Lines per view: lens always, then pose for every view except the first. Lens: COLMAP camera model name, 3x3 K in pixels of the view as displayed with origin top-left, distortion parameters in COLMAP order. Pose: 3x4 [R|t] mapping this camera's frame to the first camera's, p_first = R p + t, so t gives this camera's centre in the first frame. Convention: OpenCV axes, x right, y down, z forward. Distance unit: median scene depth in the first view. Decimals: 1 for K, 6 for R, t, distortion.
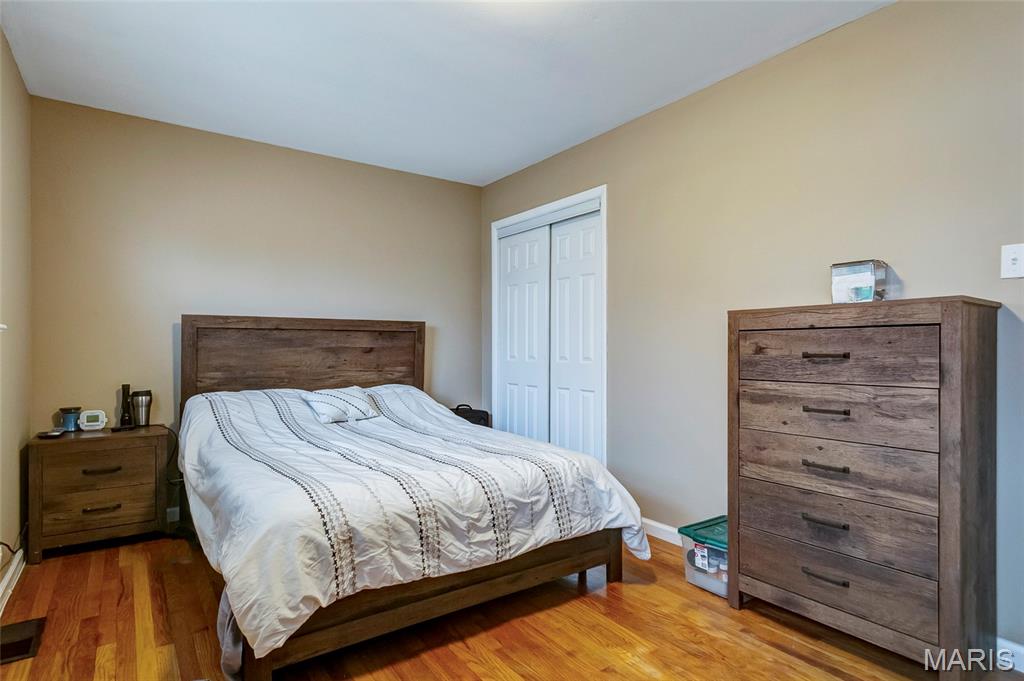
lens RADIAL K [[539.0, 0, 505.2], [0, 539.0, 338.7], [0, 0, 1]] dist [0.014197, -0.001327]
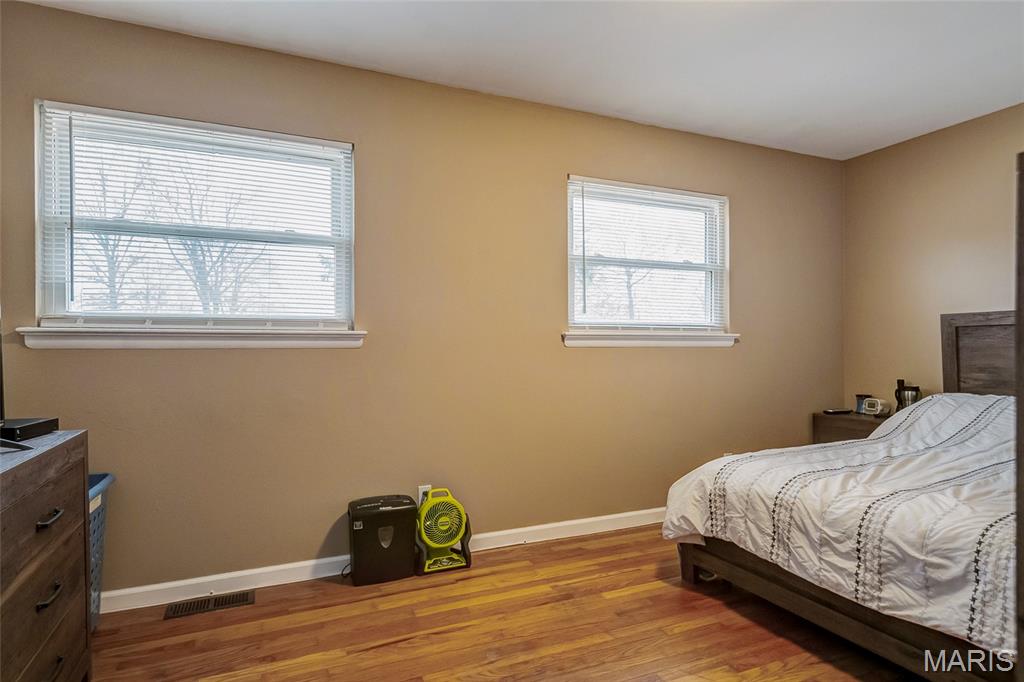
lens RADIAL K [[539.0, 0, 505.2], [0, 539.0, 339.2], [0, 0, 1]] dist [0.014197, -0.001327]
pose [[-0.175900, -0.018183, -0.984240, 0.956307], [0.018762, 0.999586, -0.021820, 0.014743], [0.984229, -0.022305, -0.175486, 0.645245]]
